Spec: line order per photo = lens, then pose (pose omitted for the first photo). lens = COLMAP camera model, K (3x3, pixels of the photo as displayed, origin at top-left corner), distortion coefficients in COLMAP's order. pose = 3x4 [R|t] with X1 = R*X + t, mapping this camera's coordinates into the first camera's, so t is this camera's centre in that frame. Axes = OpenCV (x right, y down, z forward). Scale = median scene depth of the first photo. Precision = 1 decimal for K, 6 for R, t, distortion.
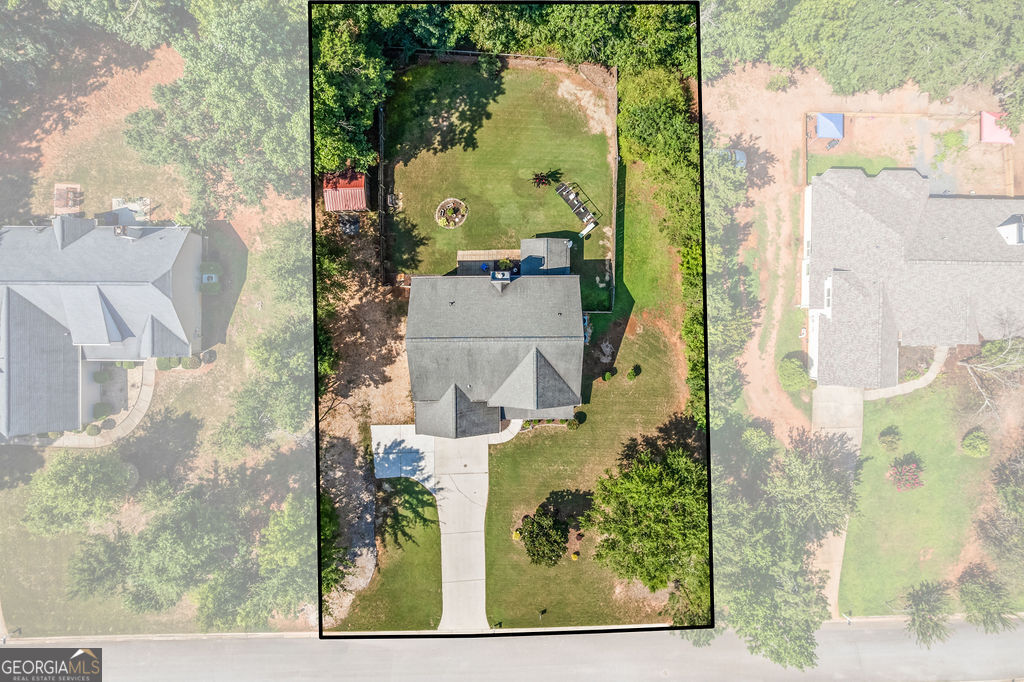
lens RADIAL K [[649.1, 0, 511.9], [0, 649.1, 336.4], [0, 0, 1]] dist [-0.069920, 0.001593]
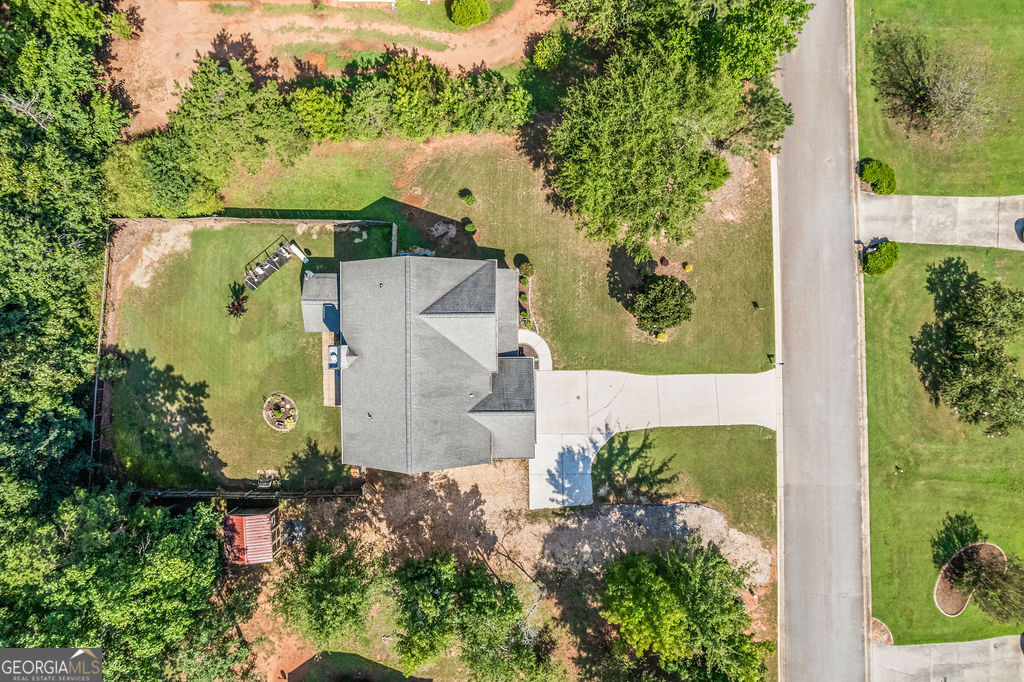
lens RADIAL K [[649.1, 0, 511.9], [0, 649.1, 336.4], [0, 0, 1]] dist [-0.069920, 0.001593]
pose [[0.002970, -0.999982, -0.005143, 0.012034], [0.999966, 0.003009, -0.007682, 0.120412], [0.007698, -0.005120, 0.999957, 0.157081]]
